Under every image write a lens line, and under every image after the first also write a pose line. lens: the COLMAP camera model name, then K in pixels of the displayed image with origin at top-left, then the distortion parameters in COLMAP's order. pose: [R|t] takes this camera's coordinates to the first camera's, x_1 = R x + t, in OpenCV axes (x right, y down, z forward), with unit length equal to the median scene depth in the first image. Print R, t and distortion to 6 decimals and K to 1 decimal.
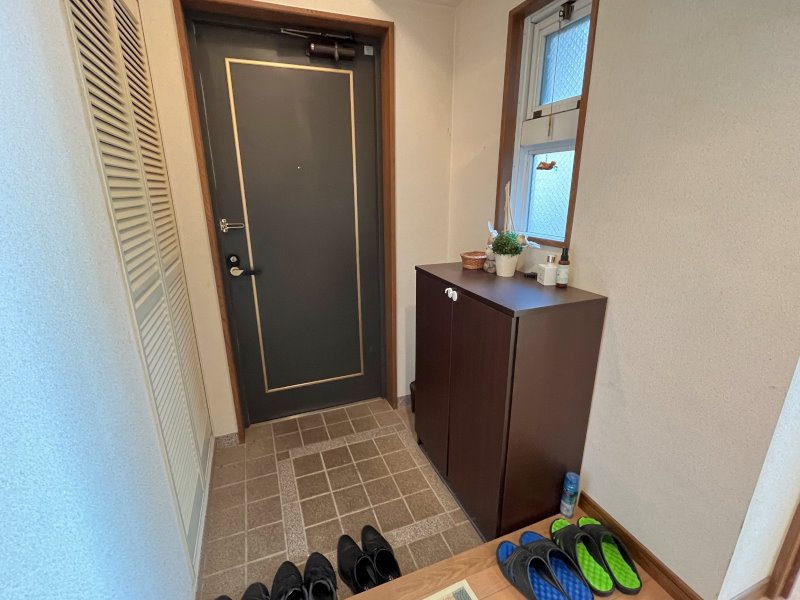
lens RADIAL K [[373.5, 0, 398.4], [0, 373.5, 301.7], [0, 0, 1]] dist [-0.000647, -0.000065]
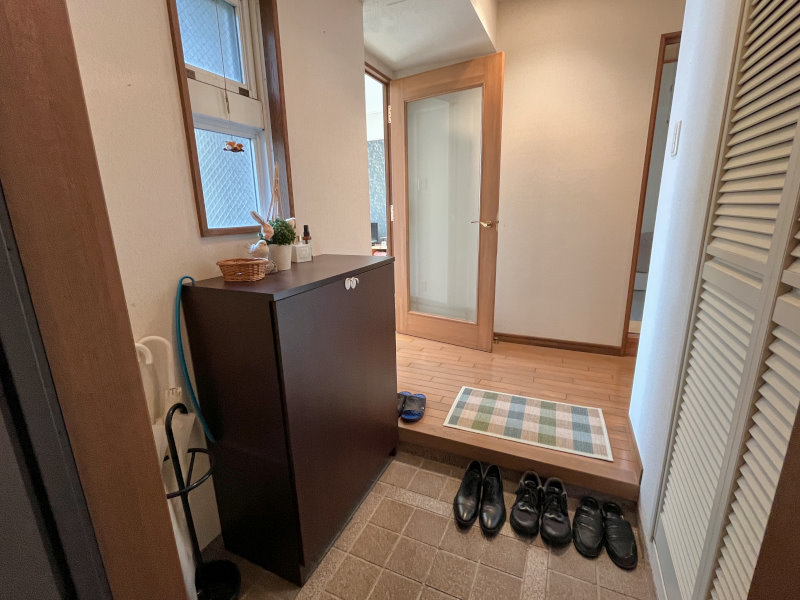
lens RADIAL K [[373.5, 0, 398.1], [0, 373.5, 297.6], [0, 0, 1]] dist [-0.000647, -0.000065]
pose [[-0.690990, -0.149690, 0.707196, -0.573870], [0.240344, 0.875089, 0.420064, -0.338723], [-0.681739, 0.460230, -0.568701, 1.439190]]
